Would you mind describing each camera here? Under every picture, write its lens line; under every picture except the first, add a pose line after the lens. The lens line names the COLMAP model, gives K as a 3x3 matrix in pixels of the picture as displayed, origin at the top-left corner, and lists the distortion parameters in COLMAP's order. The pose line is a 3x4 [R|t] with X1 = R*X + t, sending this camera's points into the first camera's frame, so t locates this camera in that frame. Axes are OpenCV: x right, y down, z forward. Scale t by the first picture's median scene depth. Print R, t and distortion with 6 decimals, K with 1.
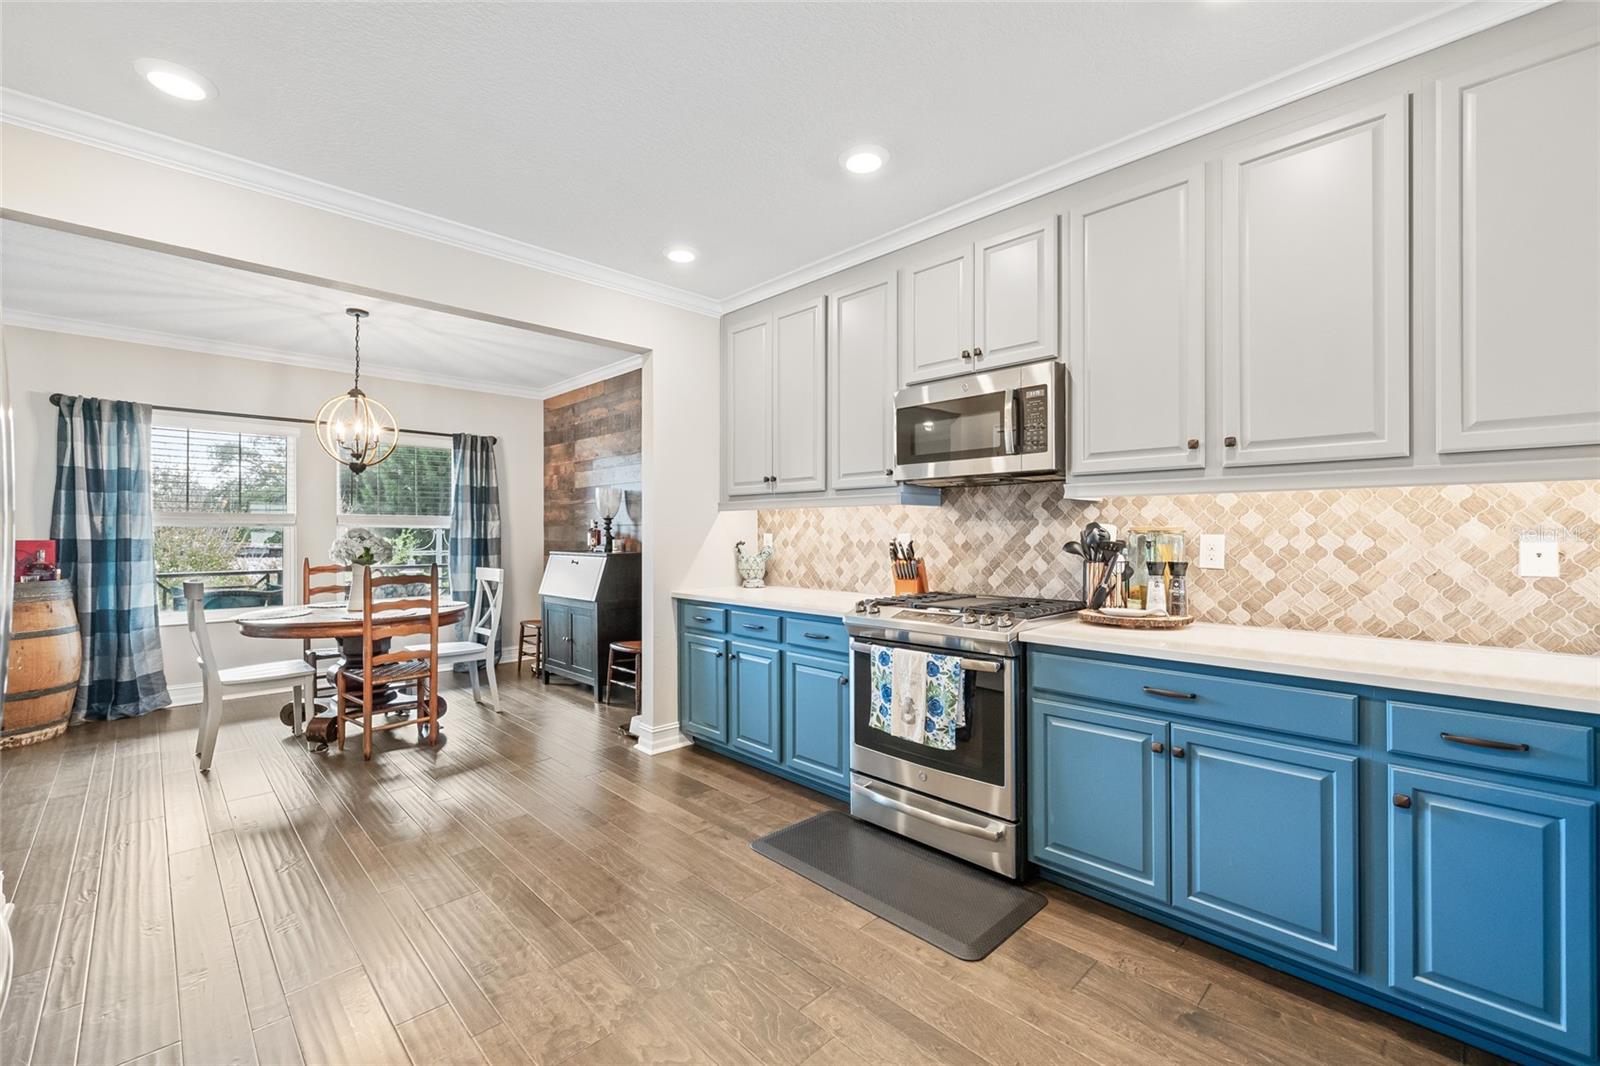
lens RADIAL K [[671.1, 0, 793.9], [0, 671.1, 531.6], [0, 0, 1]] dist [-0.004924, 0.001378]
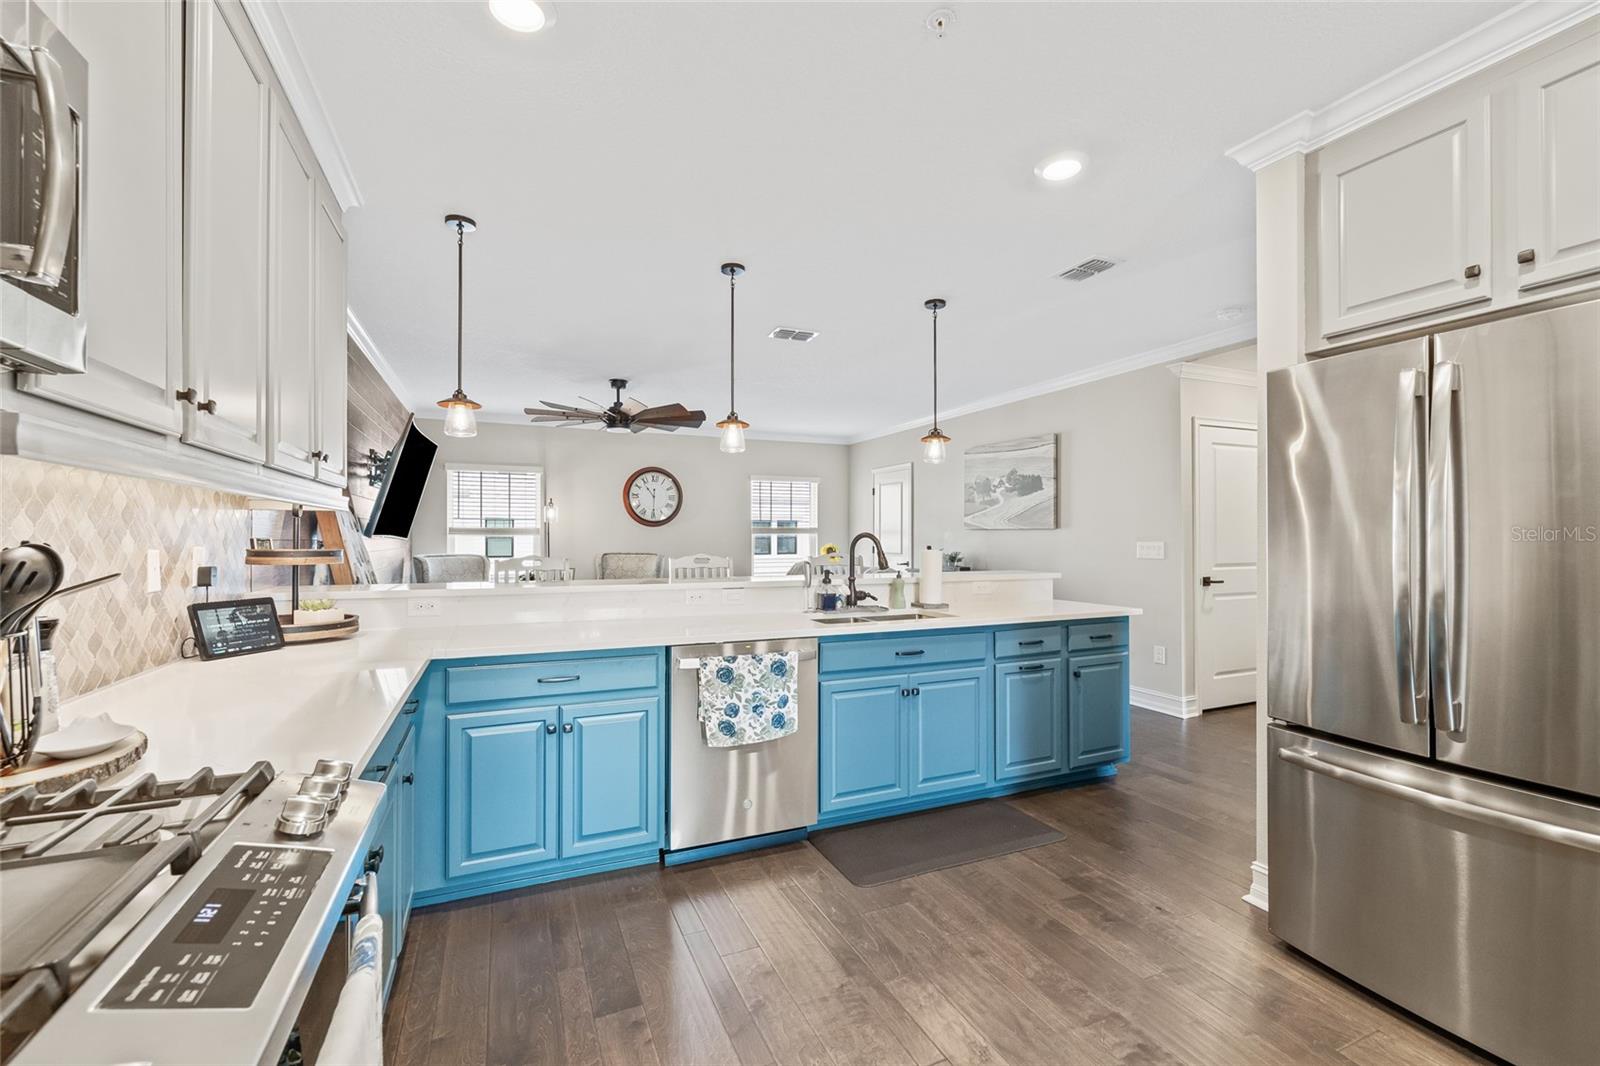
lens RADIAL K [[671.1, 0, 800.7], [0, 671.1, 533.7], [0, 0, 1]] dist [-0.004924, 0.001378]
pose [[-0.935998, 0.003034, 0.351991, -0.054964], [0.000574, 0.999975, -0.007092, -0.004924], [-0.352004, -0.006436, -0.935976, 0.795671]]
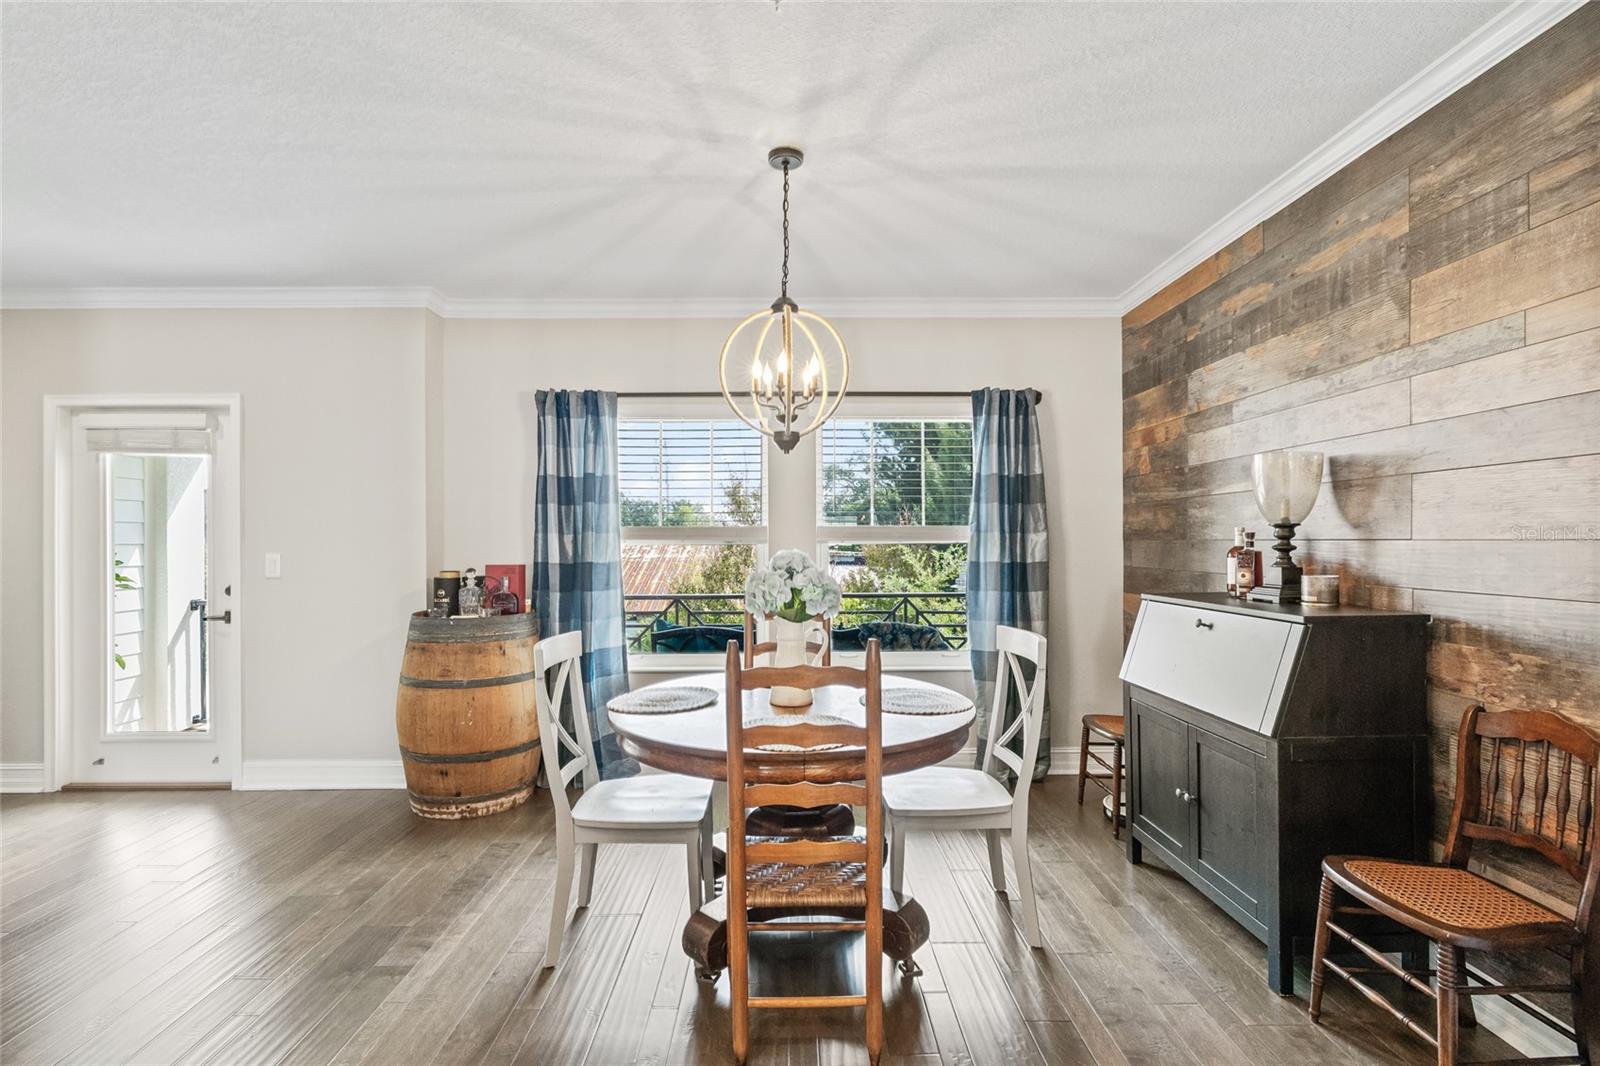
lens RADIAL K [[725.8, 0, 798.5], [0, 725.8, 546.3], [0, 0, 1]] dist [-0.009083, -0.000182]
pose [[0.725782, 0.000412, -0.687924, -0.262462], [0.005559, 0.999964, 0.006464, -0.014788], [0.687902, -0.008516, 0.725754, 0.637850]]
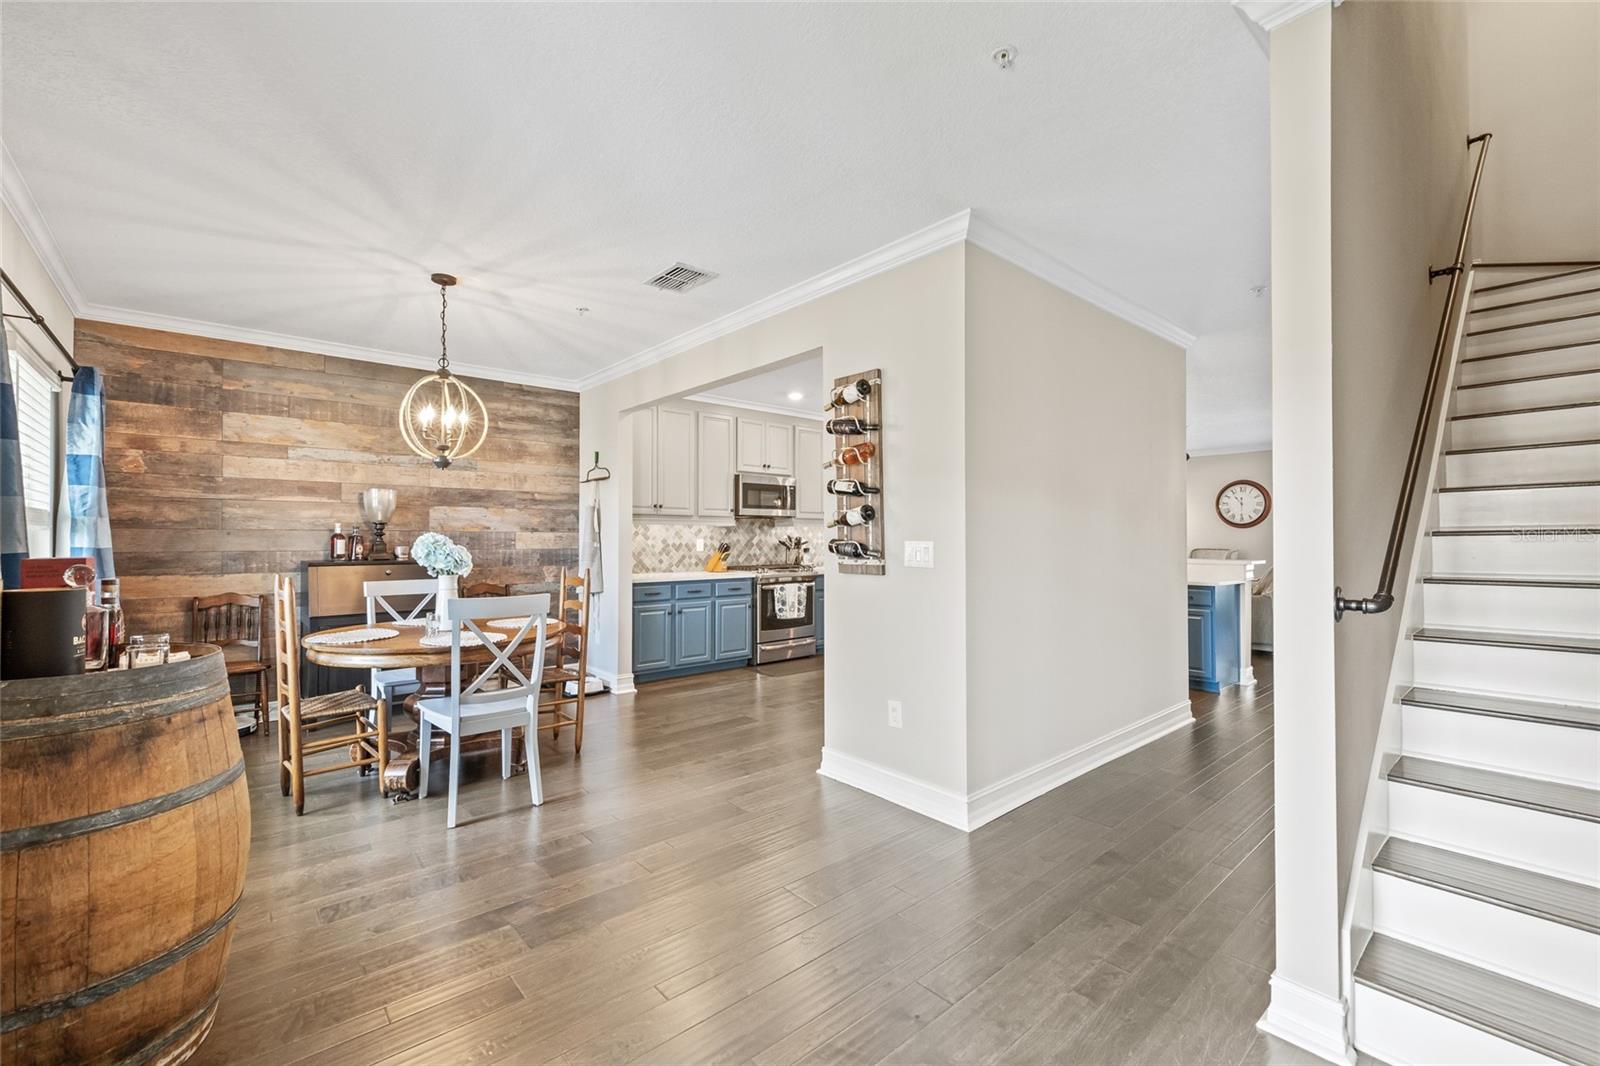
lens RADIAL K [[671.1, 0, 809.8], [0, 671.1, 529.5], [0, 0, 1]] dist [-0.004924, 0.001378]
pose [[0.035584, 0.013193, 0.999280, -1.640721], [-0.000625, 0.999913, -0.013179, 0.000222], [-0.999366, -0.000155, 0.035589, 0.562847]]
